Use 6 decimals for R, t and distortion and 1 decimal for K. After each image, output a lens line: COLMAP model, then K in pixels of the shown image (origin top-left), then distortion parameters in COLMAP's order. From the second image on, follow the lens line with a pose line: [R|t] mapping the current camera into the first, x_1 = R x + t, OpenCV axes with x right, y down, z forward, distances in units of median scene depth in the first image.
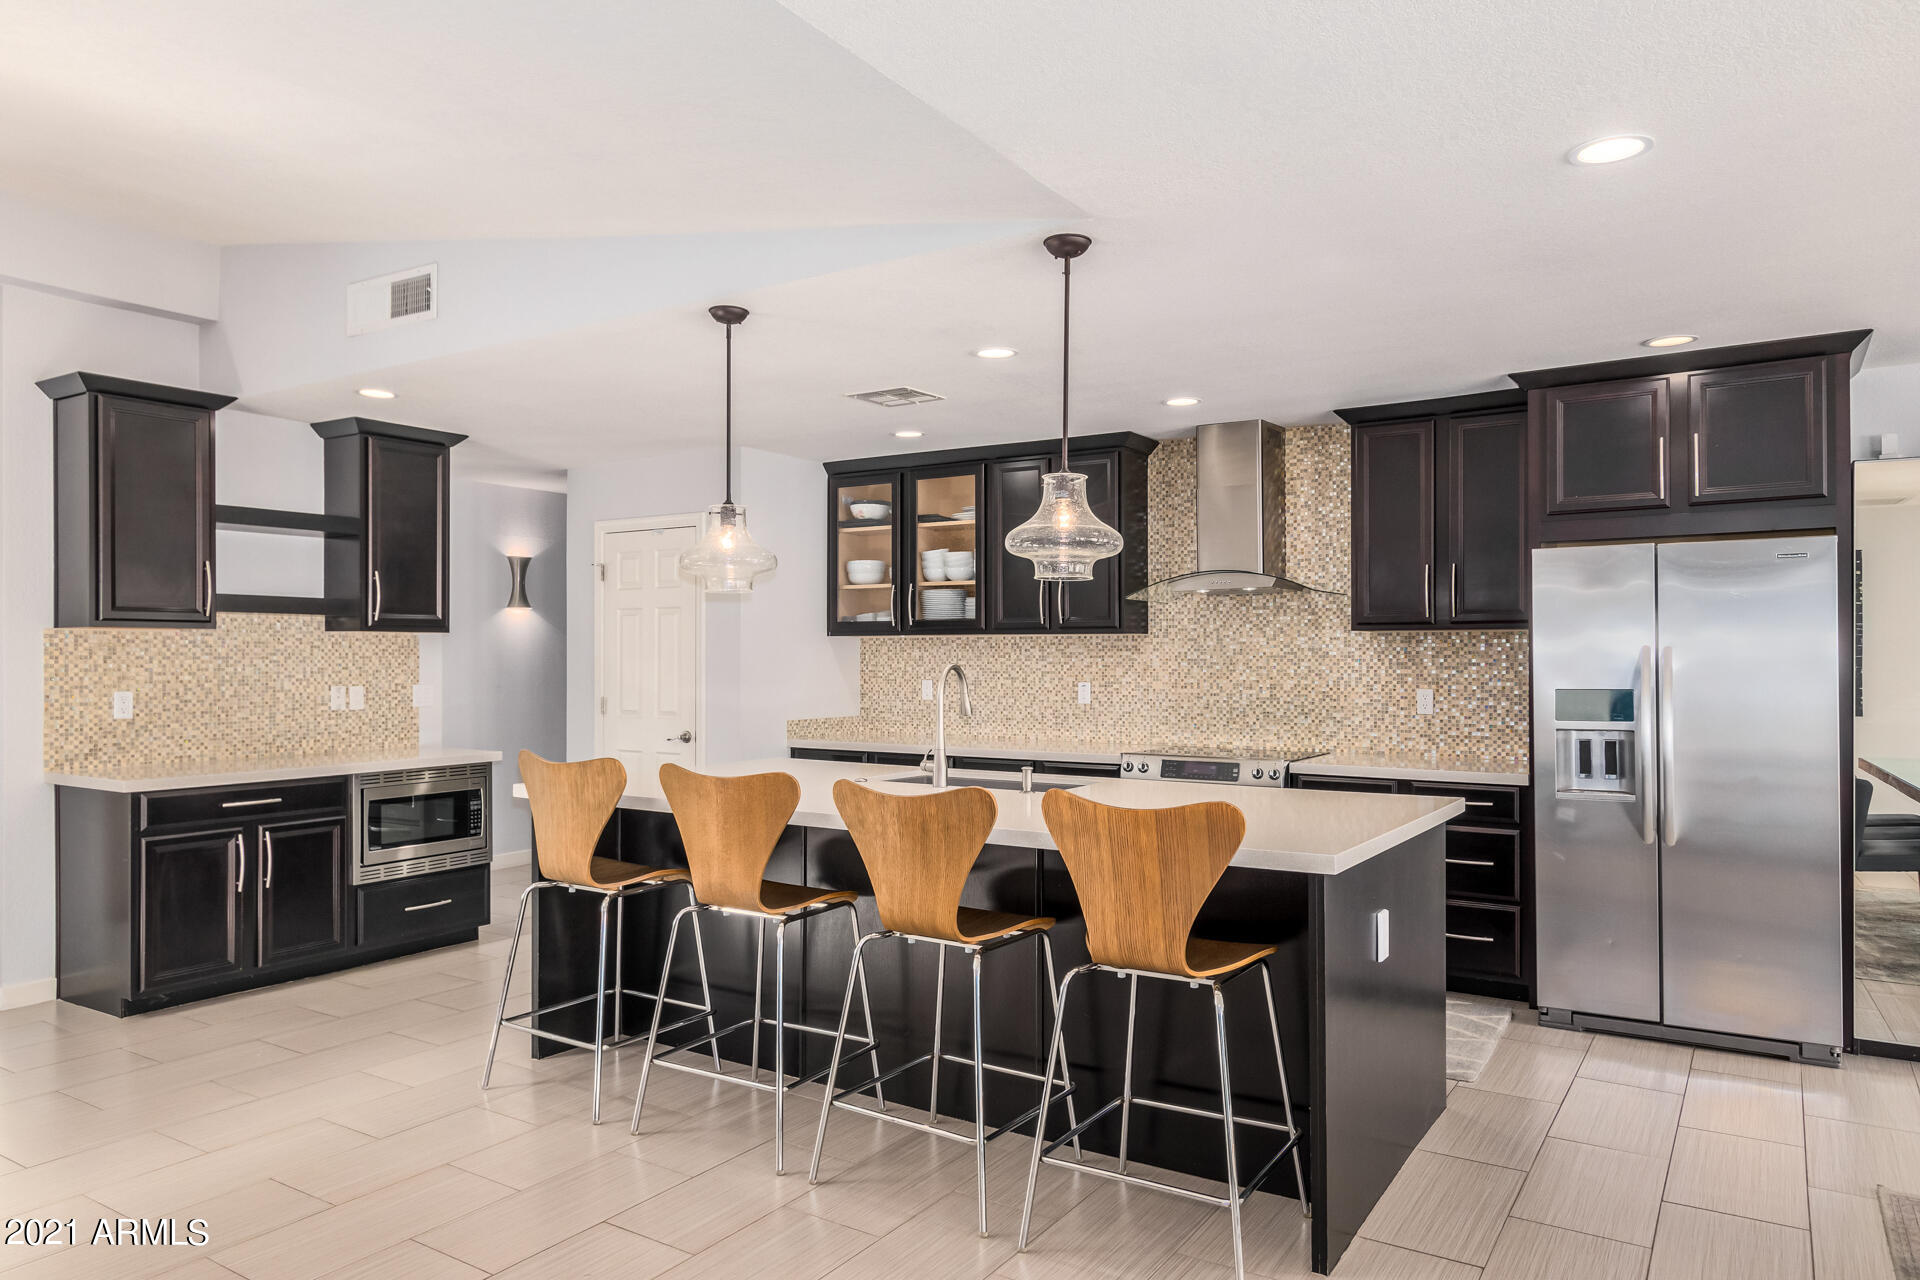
lens RADIAL K [[1230.9, 0, 952.1], [0, 1230.9, 649.0], [0, 0, 1]] dist [0.005859, 0.002304]
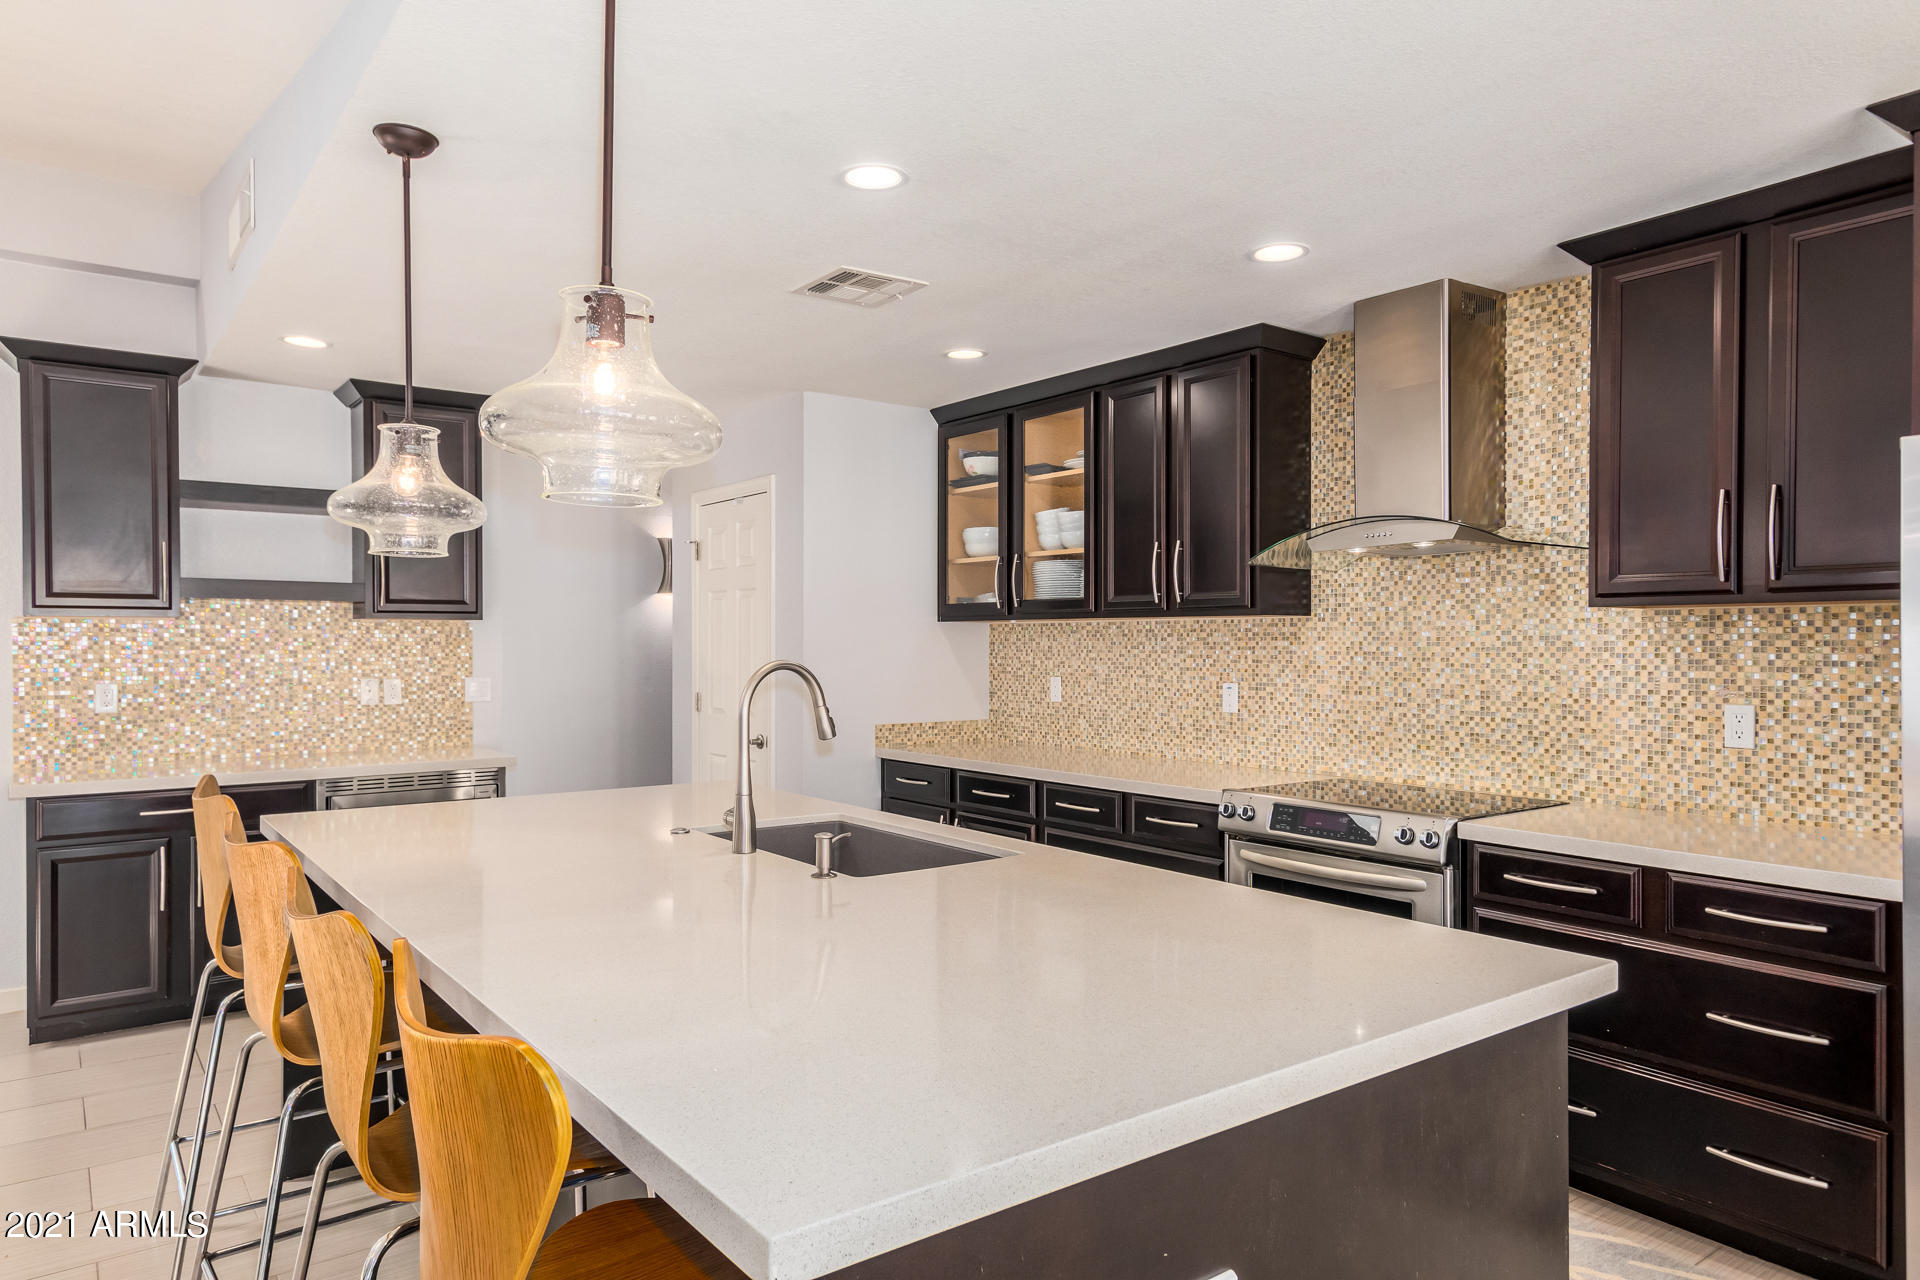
lens RADIAL K [[1184.2, 0, 960.2], [0, 1184.2, 649.1], [0, 0, 1]] dist [0.028037, -0.003132]
pose [[0.941528, 0.002489, -0.336926, 0.225557], [0.001035, 0.999947, 0.010278, -0.000542], [0.336933, -0.010026, 0.941475, 0.335161]]
